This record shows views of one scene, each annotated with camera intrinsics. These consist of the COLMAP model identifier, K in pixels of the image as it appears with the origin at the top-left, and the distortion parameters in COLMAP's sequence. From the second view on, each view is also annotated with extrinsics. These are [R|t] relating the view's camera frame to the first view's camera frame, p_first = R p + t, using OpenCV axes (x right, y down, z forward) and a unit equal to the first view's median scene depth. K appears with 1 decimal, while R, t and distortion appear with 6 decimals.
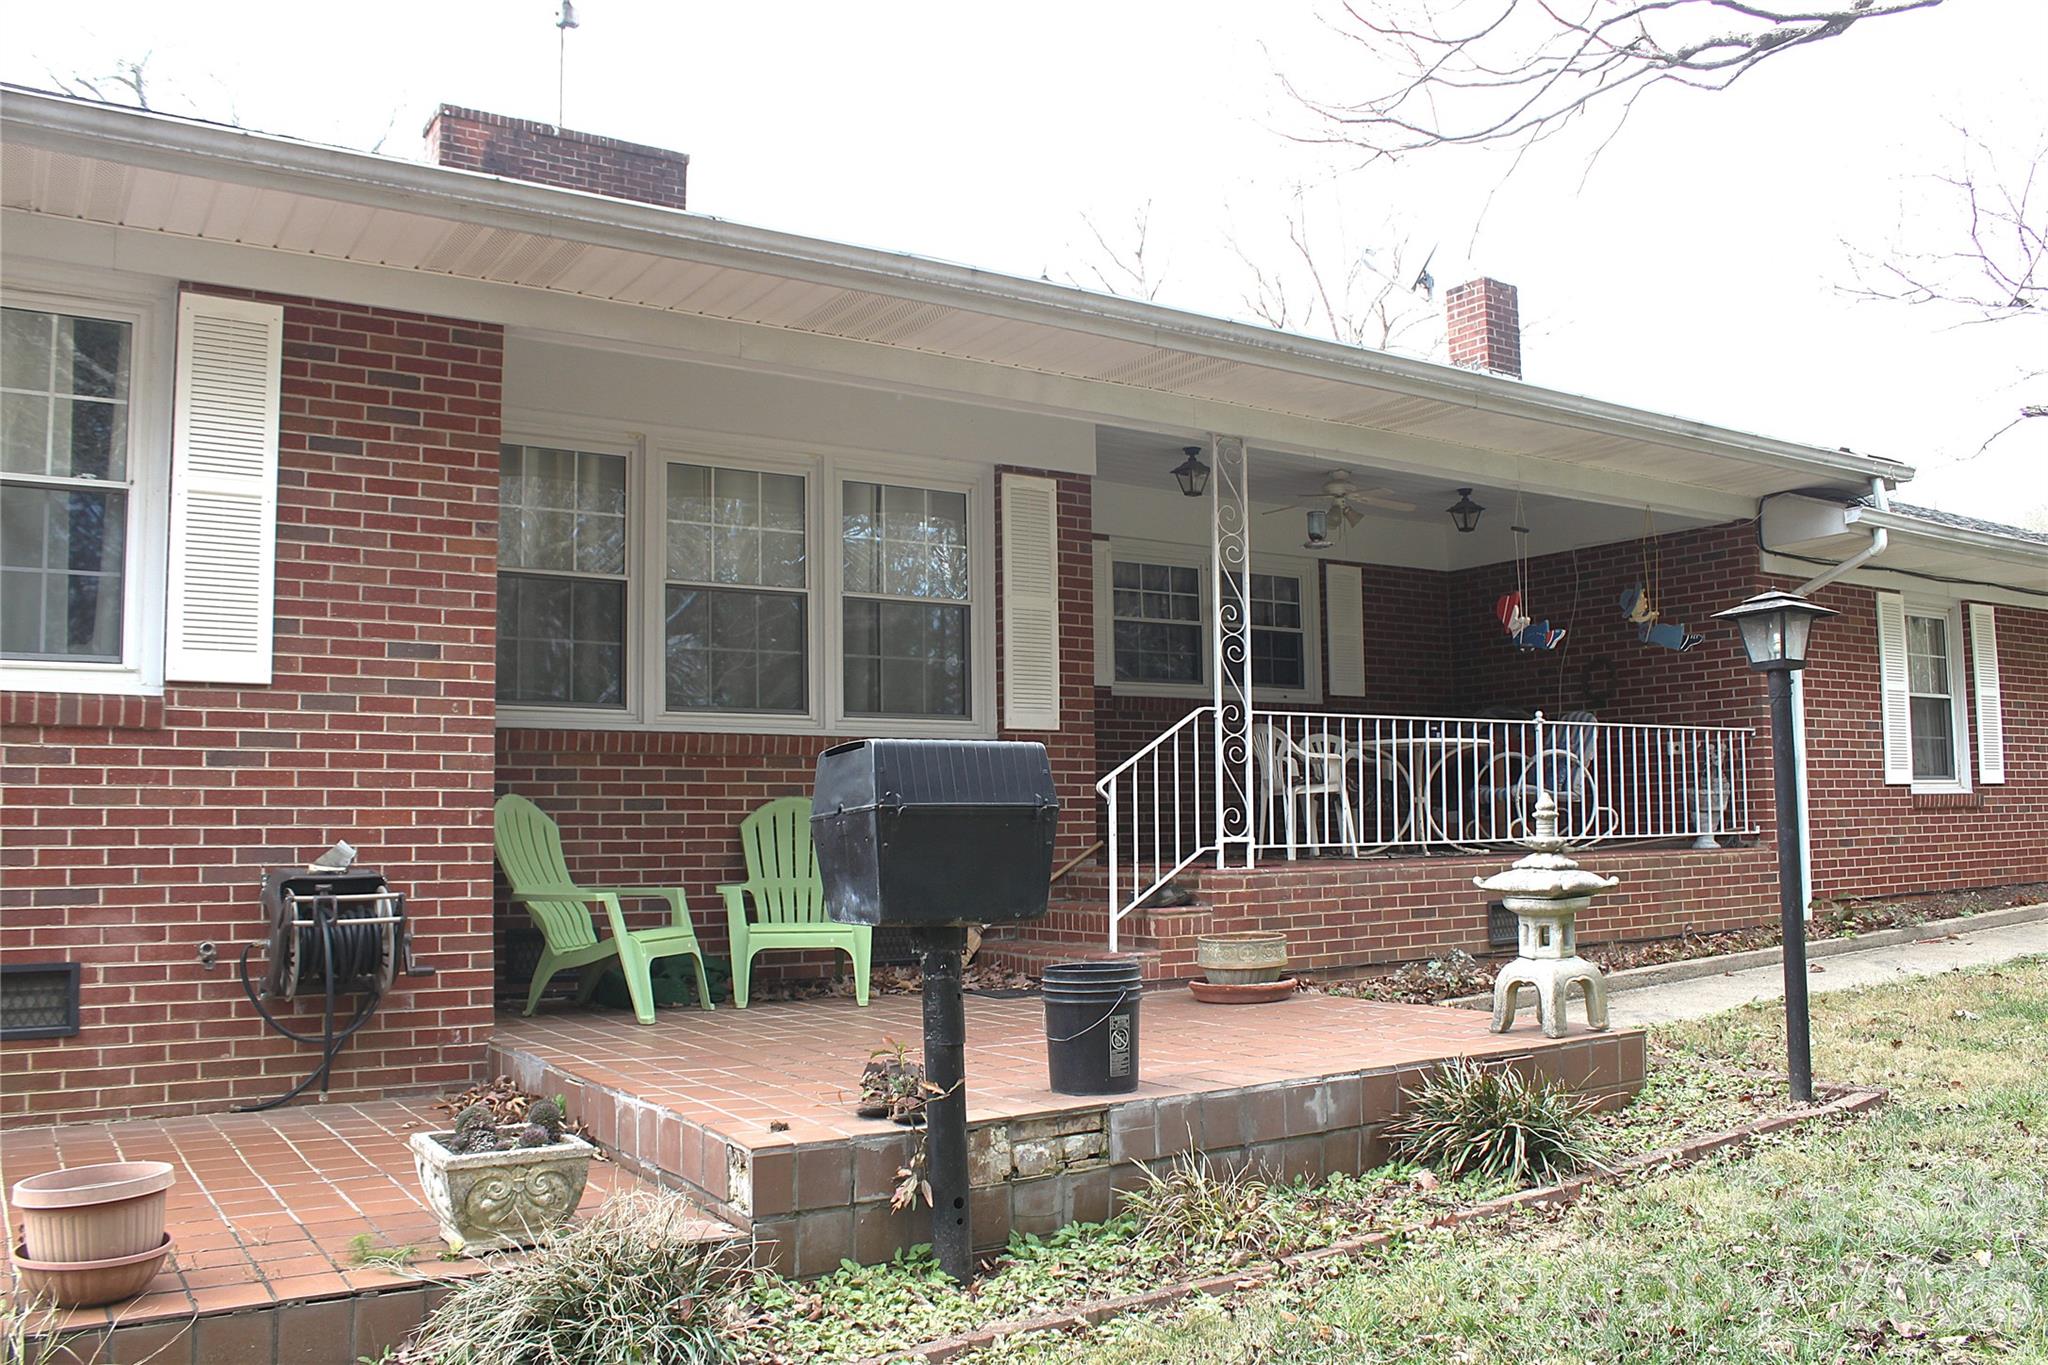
lens RADIAL K [[1700.5, 0, 1024.0], [0, 1700.5, 682.5], [0, 0, 1]] dist [-0.082363, 0.003086]
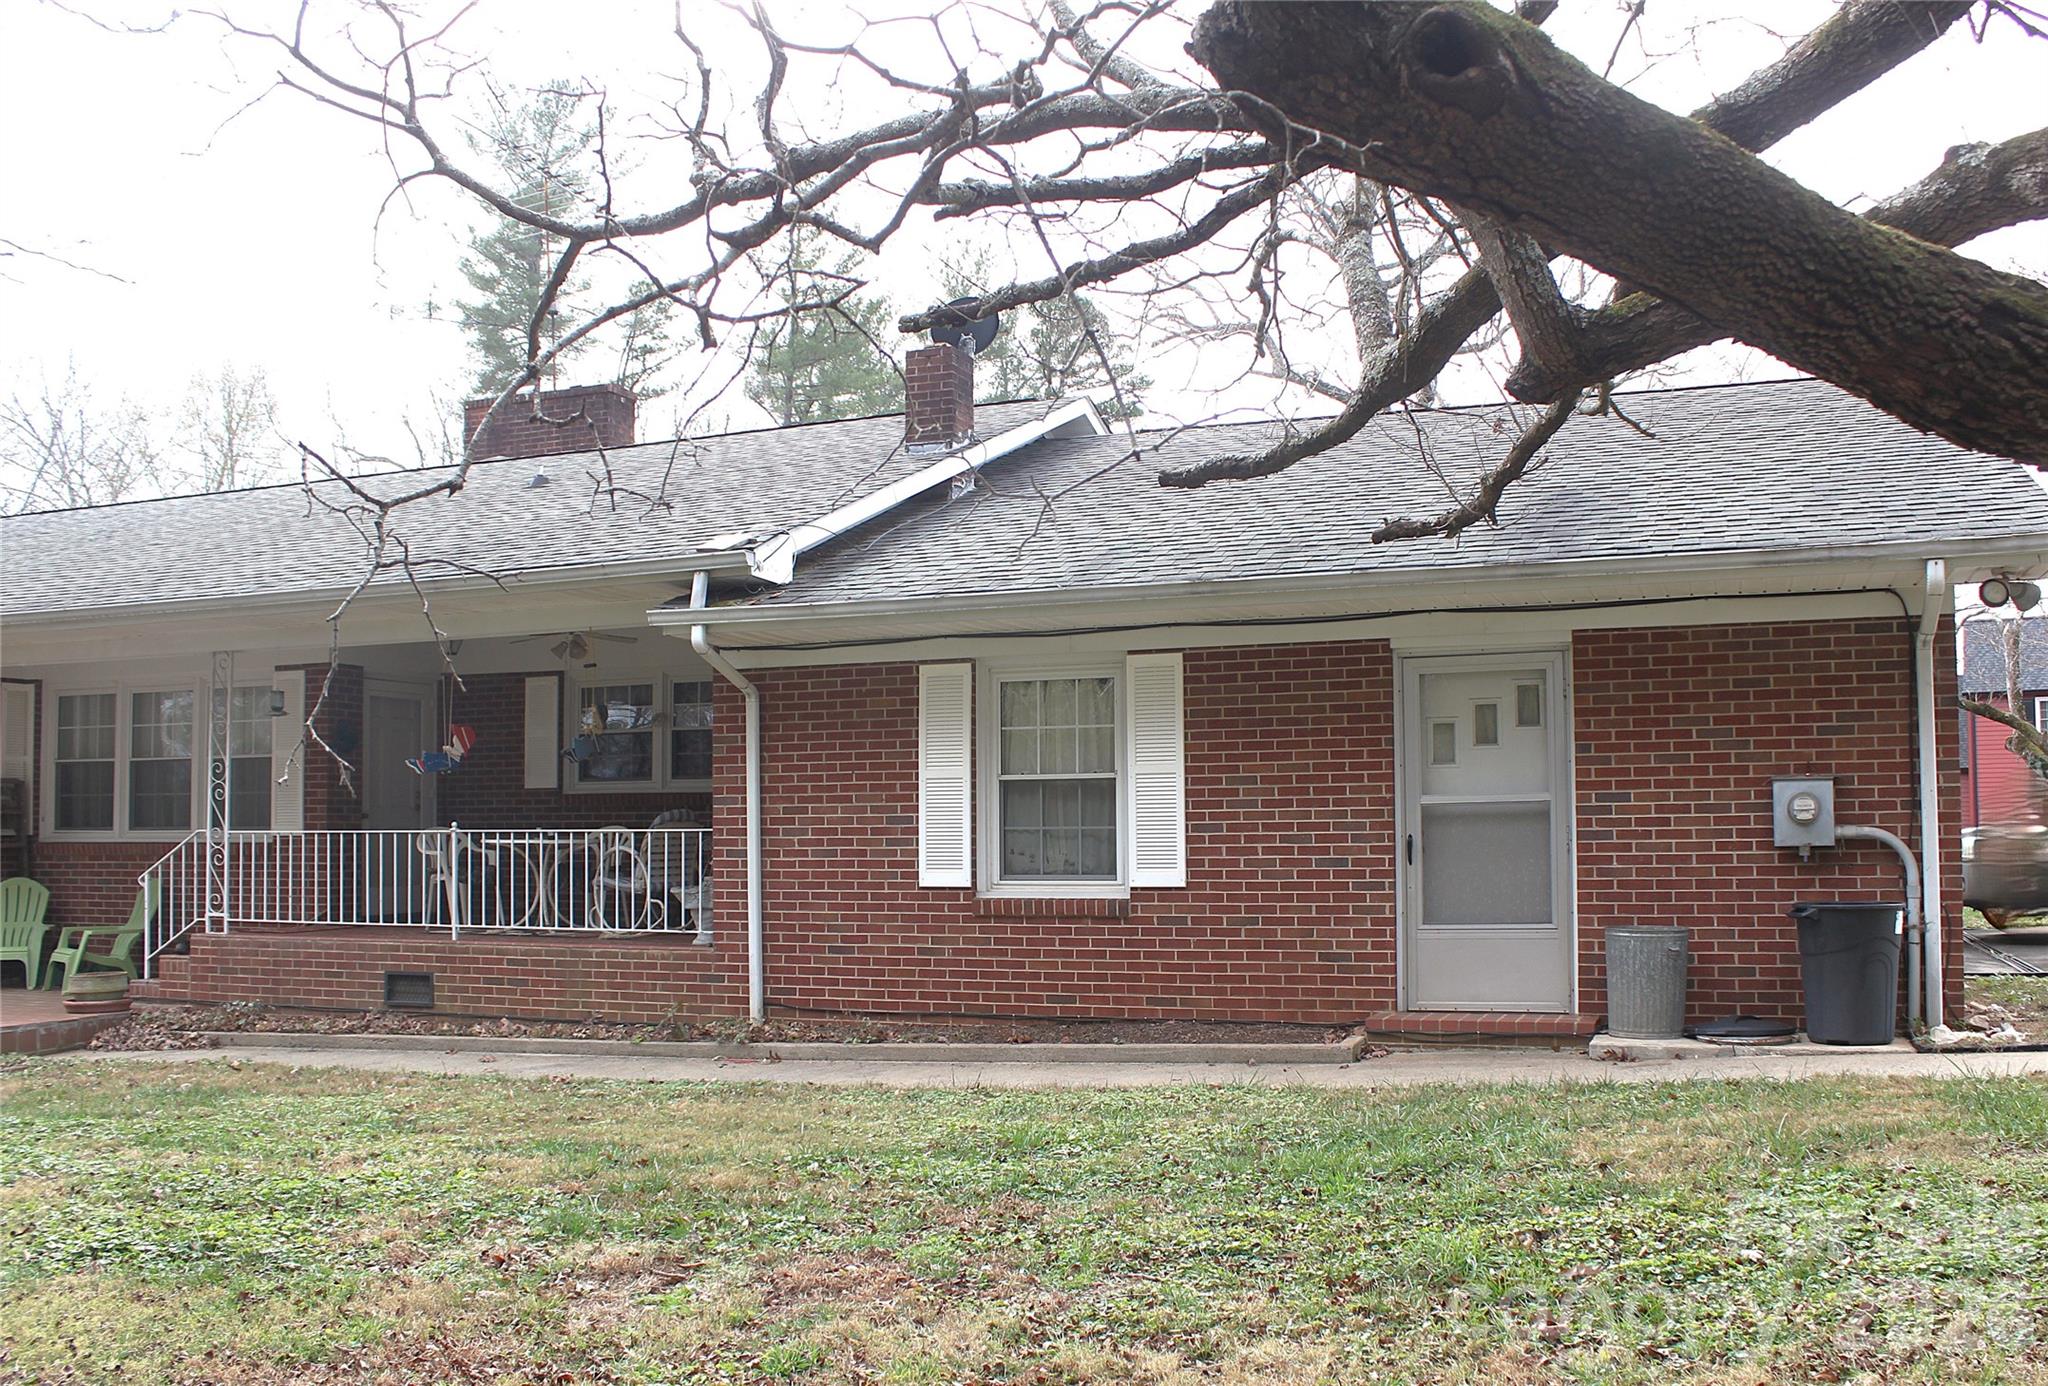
lens RADIAL K [[1768.8, 0, 1170.7], [0, 1768.8, 705.3], [0, 0, 1]] dist [-0.147392, 0.096845]
pose [[0.581893, -0.054245, -0.811455, 1.773233], [0.067412, 0.997557, -0.018344, -0.010562], [0.810467, -0.044028, 0.584128, 0.748024]]
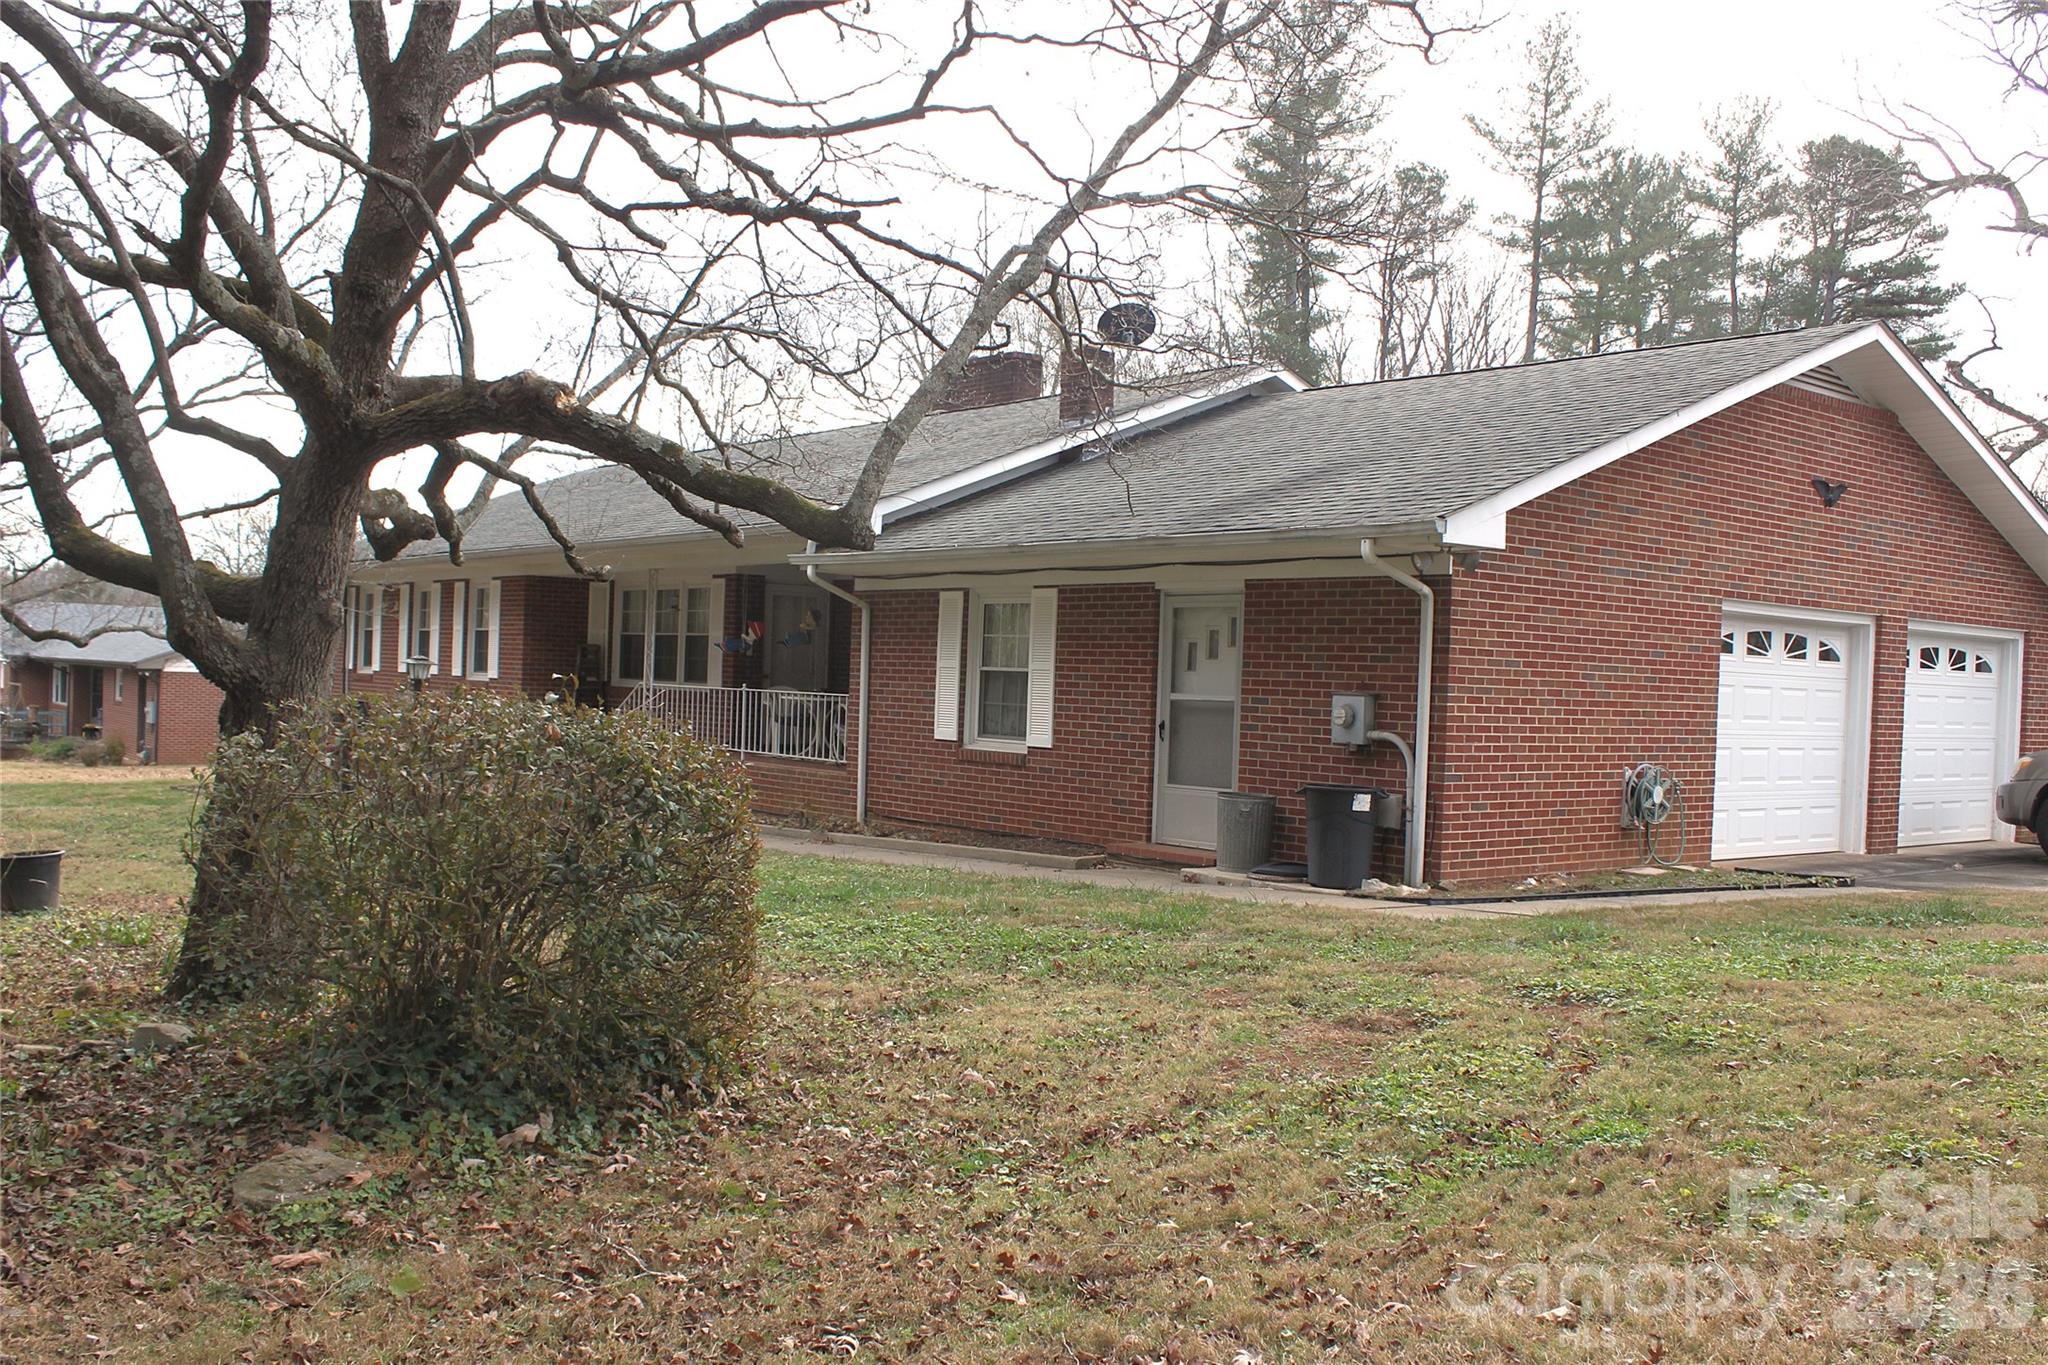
lens RADIAL K [[1700.5, 0, 1024.0], [0, 1700.5, 682.5], [0, 0, 1]] dist [-0.082363, 0.003086]
pose [[0.101684, 0.012300, -0.994741, 2.454374], [0.040464, 0.999045, 0.016489, -0.003616], [0.993993, -0.041928, 0.101089, 1.231502]]
